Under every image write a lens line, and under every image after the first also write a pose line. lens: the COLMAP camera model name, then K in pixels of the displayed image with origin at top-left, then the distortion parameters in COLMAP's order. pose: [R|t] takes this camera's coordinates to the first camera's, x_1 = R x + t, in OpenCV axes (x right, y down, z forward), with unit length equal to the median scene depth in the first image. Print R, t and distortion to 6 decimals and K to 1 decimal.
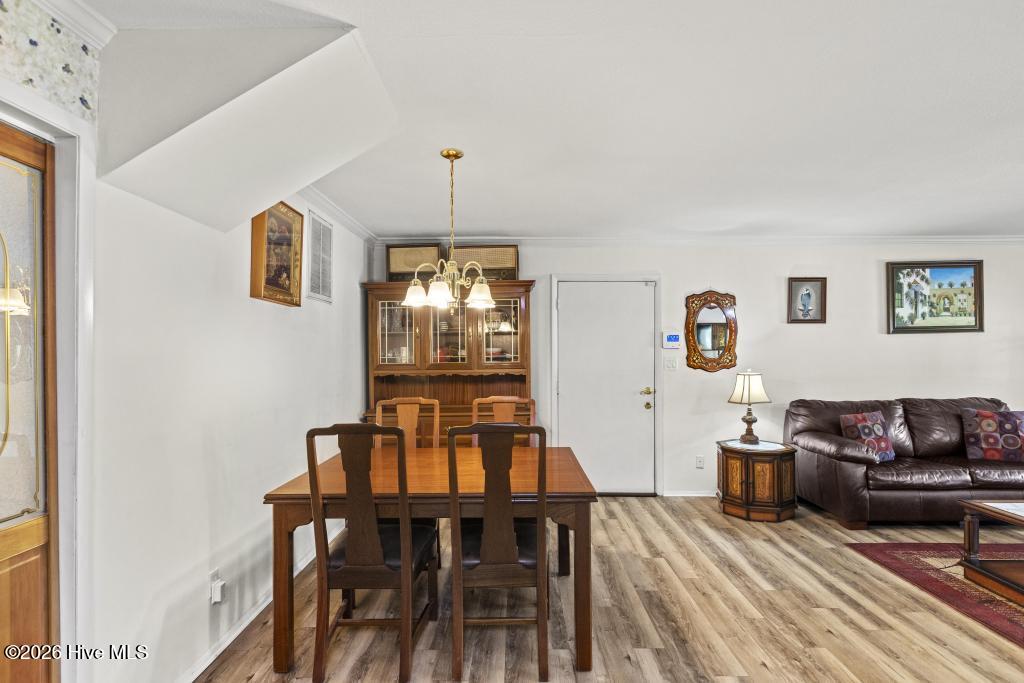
lens RADIAL K [[517.5, 0, 509.6], [0, 517.5, 345.2], [0, 0, 1]] dist [-0.000422, 0.000002]
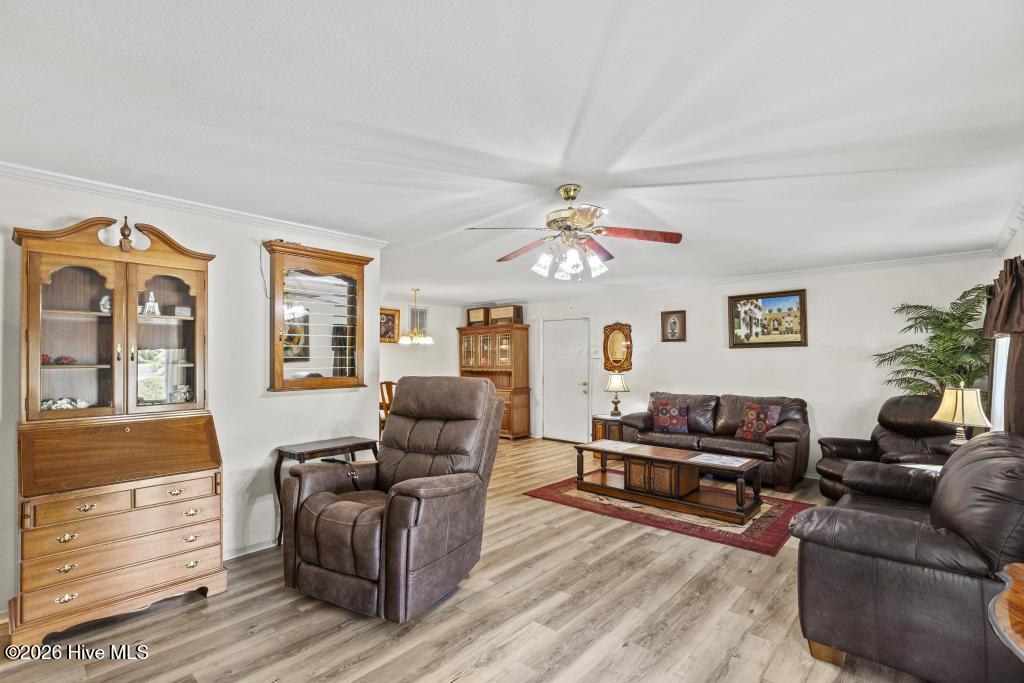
lens RADIAL K [[482.4, 0, 511.8], [0, 482.4, 349.7], [0, 0, 1]] dist [-0.001934, -0.001440]
pose [[0.750442, -0.008953, -0.660876, 1.146605], [0.004856, 0.999956, -0.008032, -0.010861], [0.660918, 0.002818, 0.750453, -0.349665]]
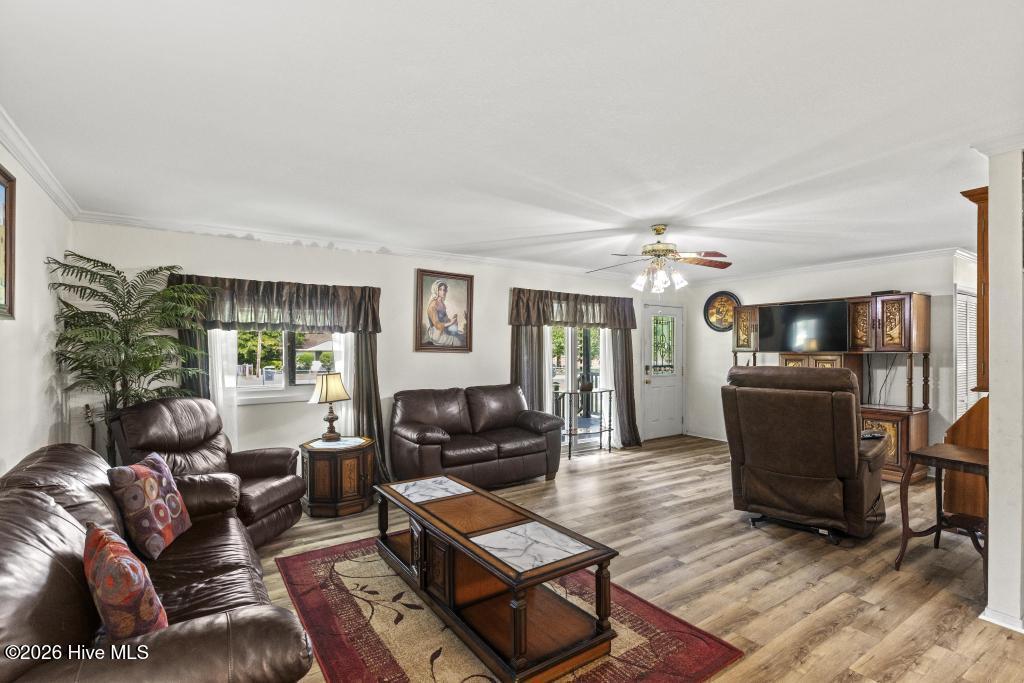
lens RADIAL K [[482.4, 0, 515.4], [0, 482.4, 350.0], [0, 0, 1]] dist [-0.001934, -0.001440]
pose [[-0.574985, 0.002907, 0.818159, 0.240503], [-0.004045, 0.999971, -0.006396, 0.005878], [-0.818154, -0.006987, -0.574957, 0.864356]]
